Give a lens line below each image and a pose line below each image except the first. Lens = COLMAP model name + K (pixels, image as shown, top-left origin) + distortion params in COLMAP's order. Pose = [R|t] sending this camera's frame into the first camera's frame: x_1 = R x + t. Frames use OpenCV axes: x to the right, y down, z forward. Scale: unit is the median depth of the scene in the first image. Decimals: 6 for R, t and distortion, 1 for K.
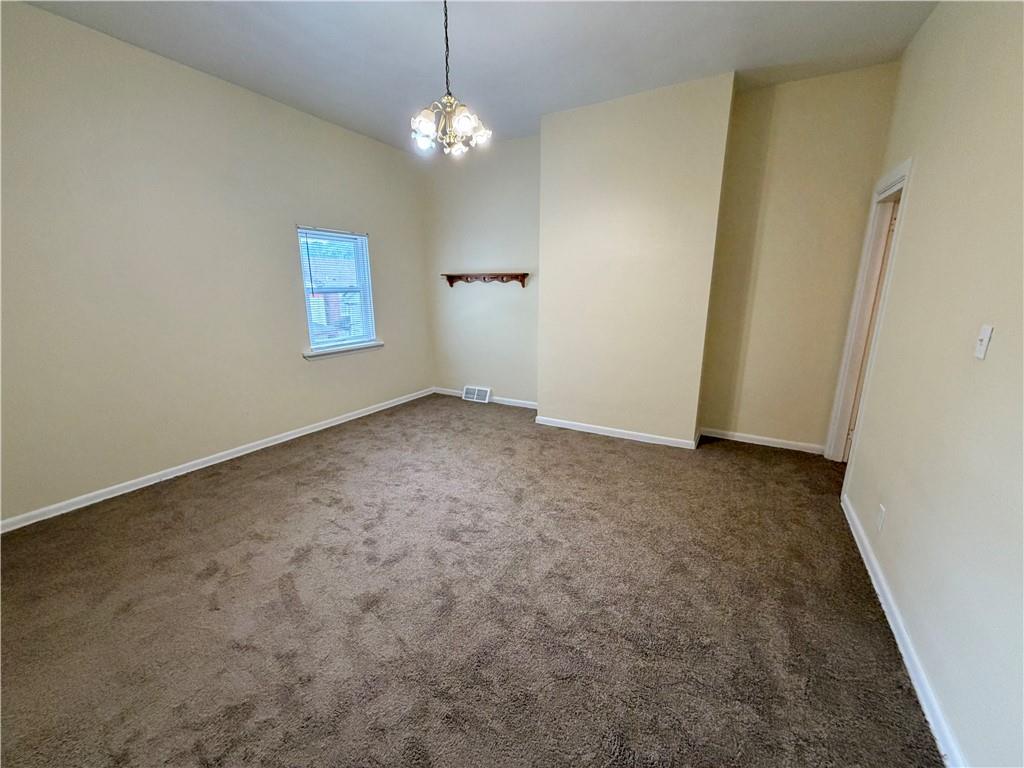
lens RADIAL K [[407.8, 0, 509.6], [0, 407.8, 388.1], [0, 0, 1]] dist [-0.000629, -0.000060]
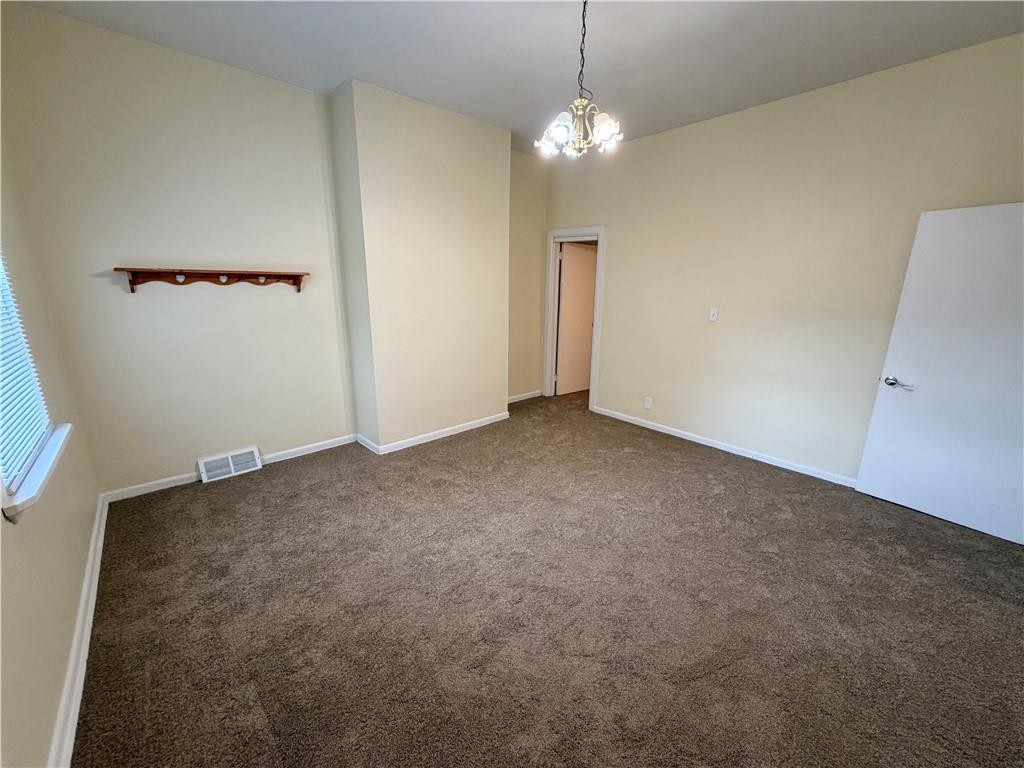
lens RADIAL K [[407.8, 0, 509.6], [0, 407.8, 388.1], [0, 0, 1]] dist [-0.000629, -0.000060]
pose [[0.309069, -0.233339, 0.921970, -0.696108], [0.220533, 0.960594, 0.169185, -0.152227], [-0.925117, 0.151035, 0.348349, 0.524405]]
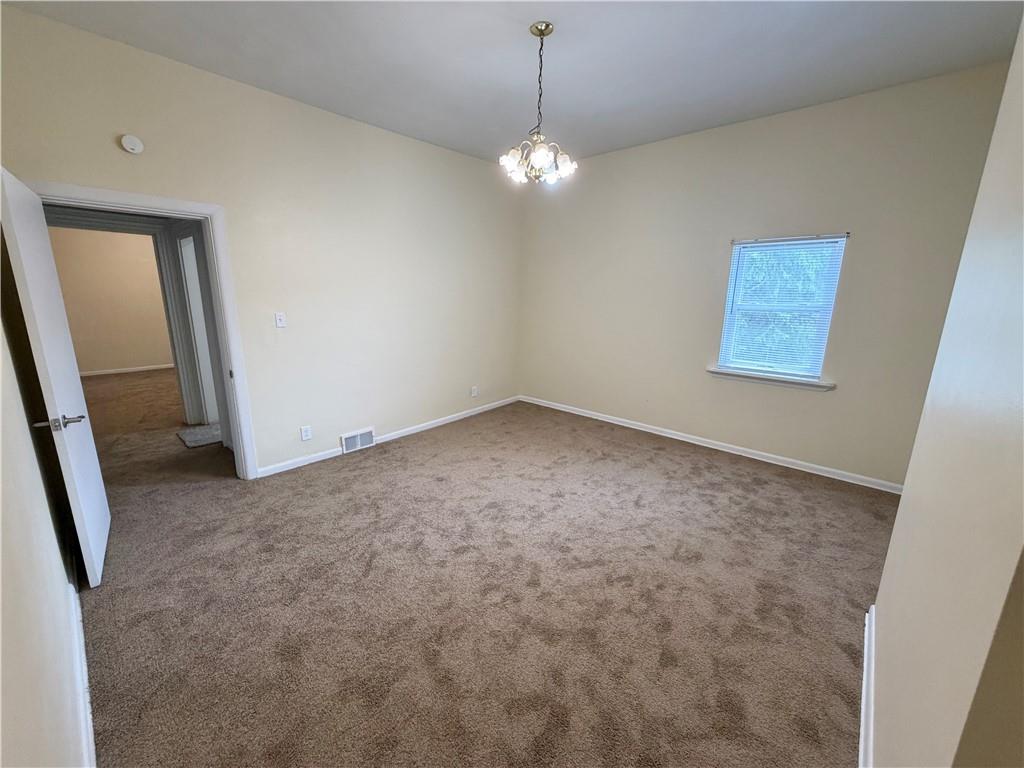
lens RADIAL K [[407.8, 0, 509.6], [0, 407.8, 388.1], [0, 0, 1]] dist [-0.000629, -0.000060]
pose [[-0.205605, 0.224827, -0.952460, 0.610458], [-0.252602, 0.928081, 0.273601, -0.201452], [0.945473, 0.296847, -0.134027, 0.722102]]
